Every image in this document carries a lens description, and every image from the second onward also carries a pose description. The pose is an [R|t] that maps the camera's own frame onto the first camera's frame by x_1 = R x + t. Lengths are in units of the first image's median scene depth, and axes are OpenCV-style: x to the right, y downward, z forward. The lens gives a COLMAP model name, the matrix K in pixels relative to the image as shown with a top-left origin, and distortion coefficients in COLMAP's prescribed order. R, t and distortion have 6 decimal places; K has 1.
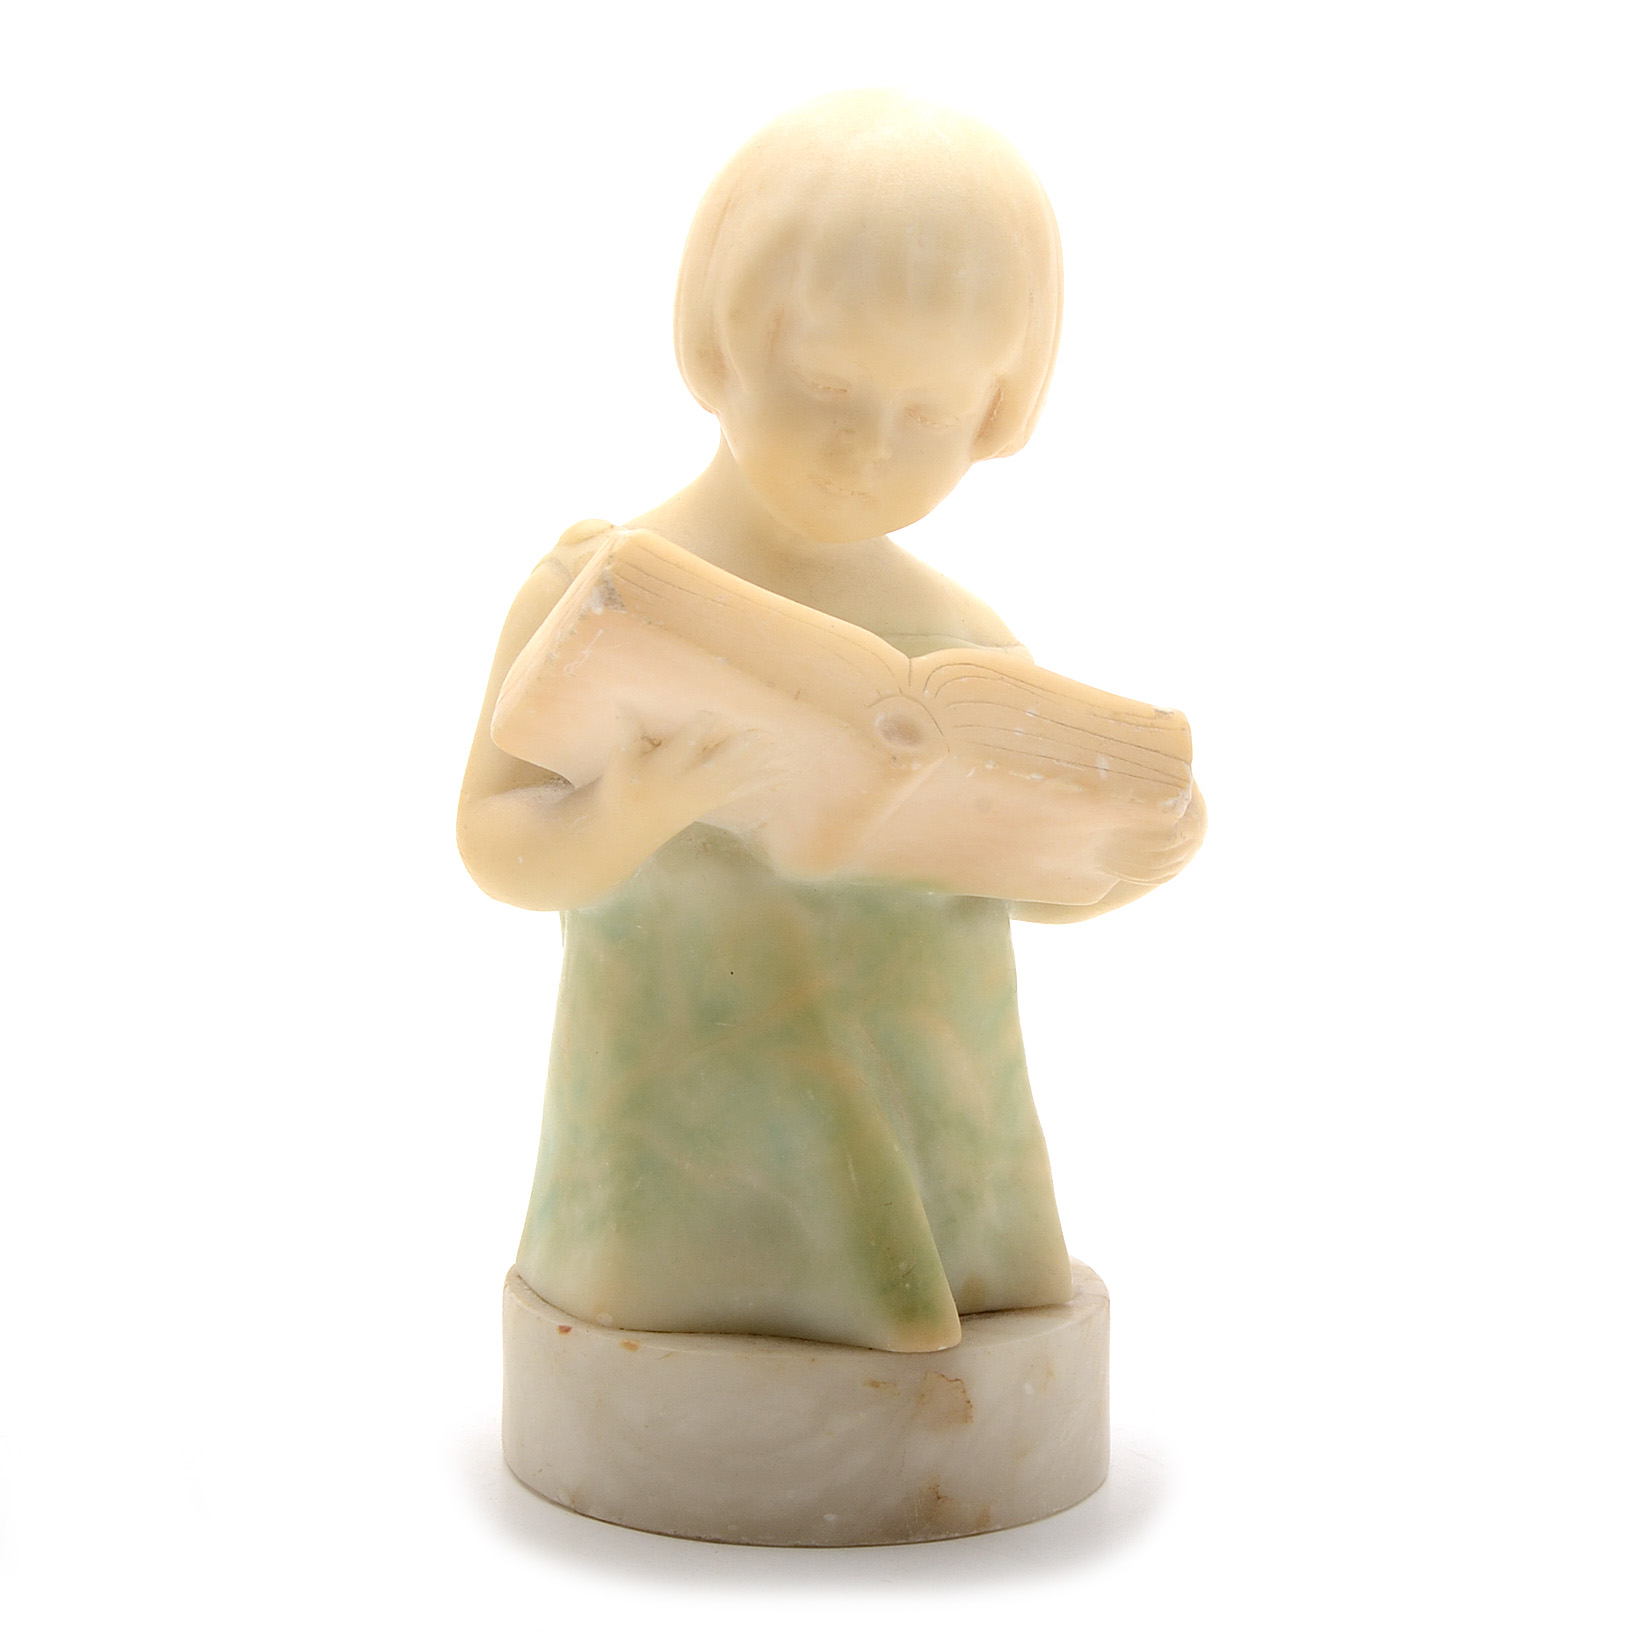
lens RADIAL K [[3910.0, 0, 816.5], [0, 3910.0, 817.2], [0, 0, 1]] dist [0.331753, 0.000000]
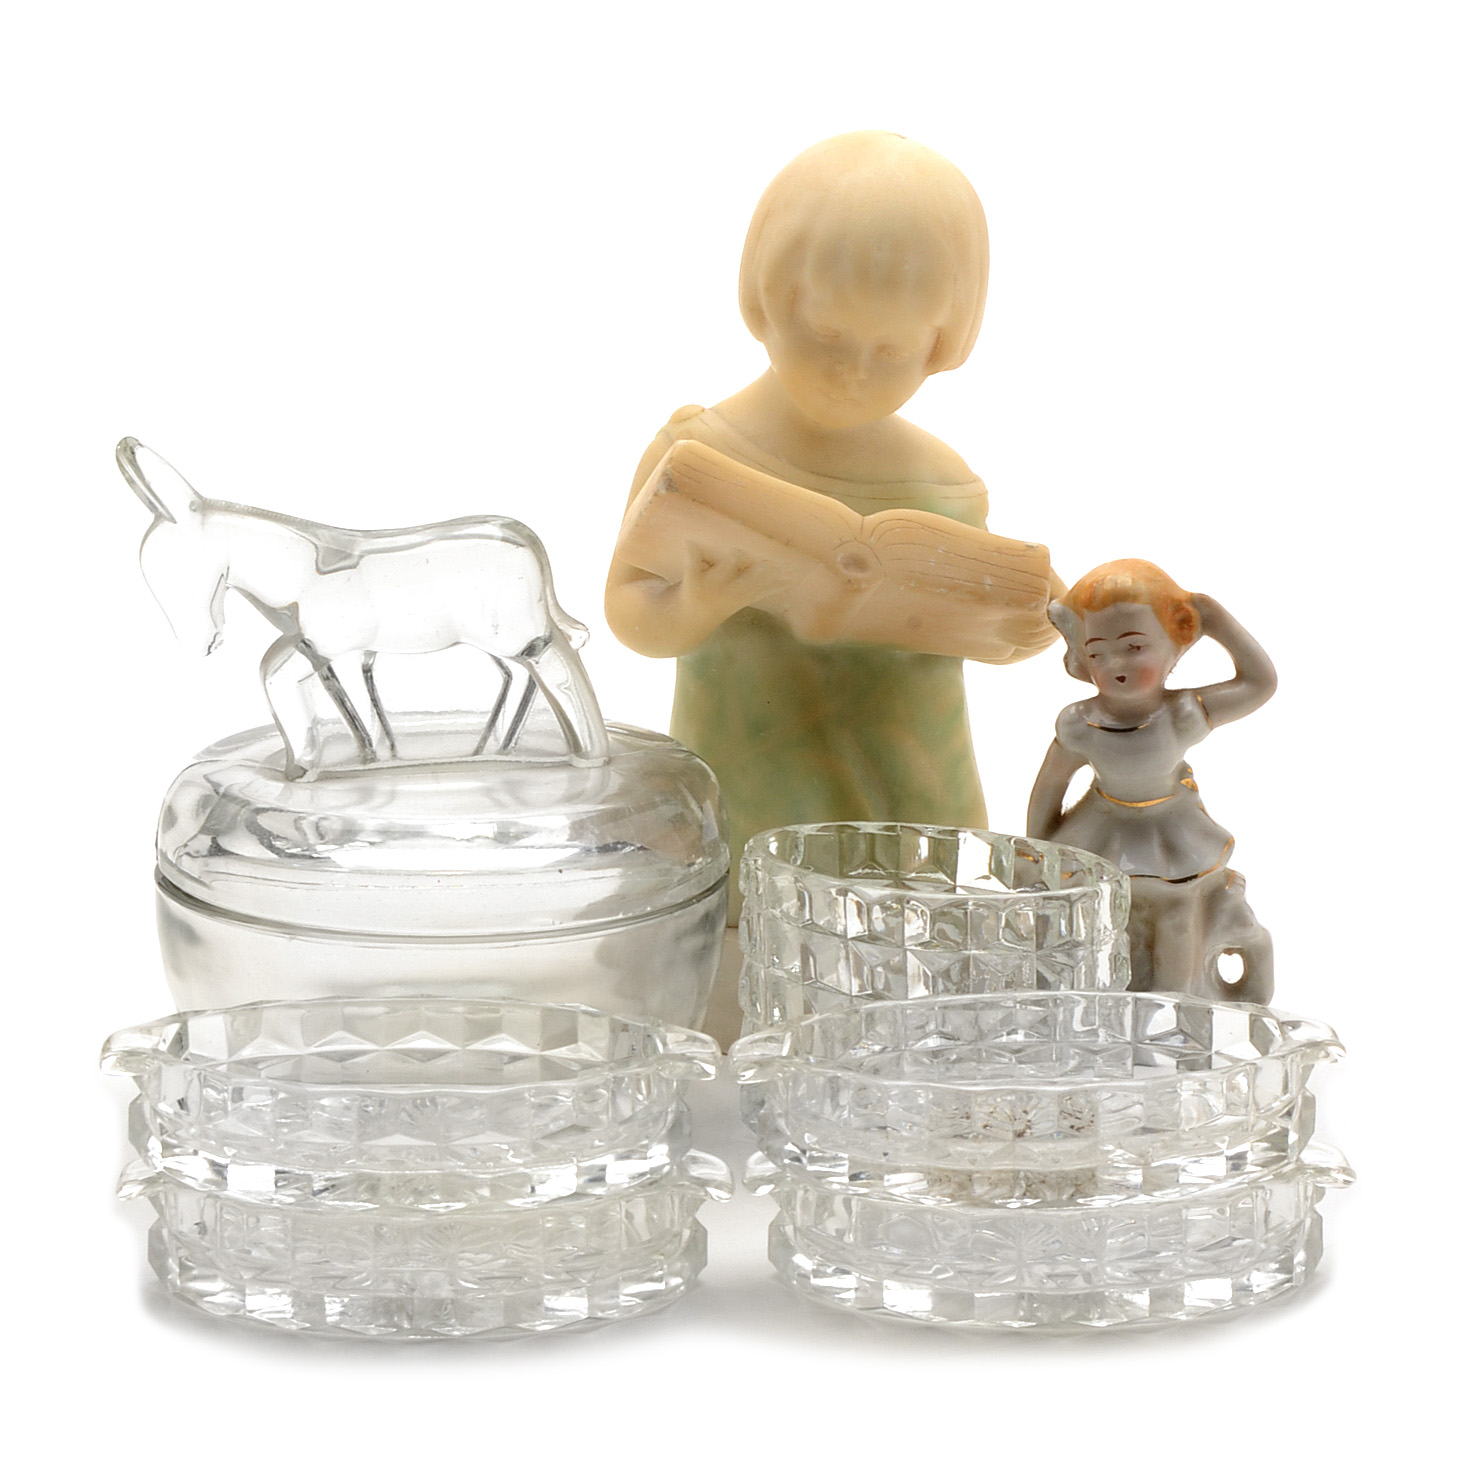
lens RADIAL K [[3493.2, 0, 729.3], [0, 3493.2, 726.7], [0, 0, 1]] dist [0.331753, 0.000000]
pose [[0.992394, 0.017808, -0.121805, 0.137926], [-0.006599, 0.995754, 0.091817, -0.081566], [0.122923, -0.090315, 0.988298, -0.407746]]
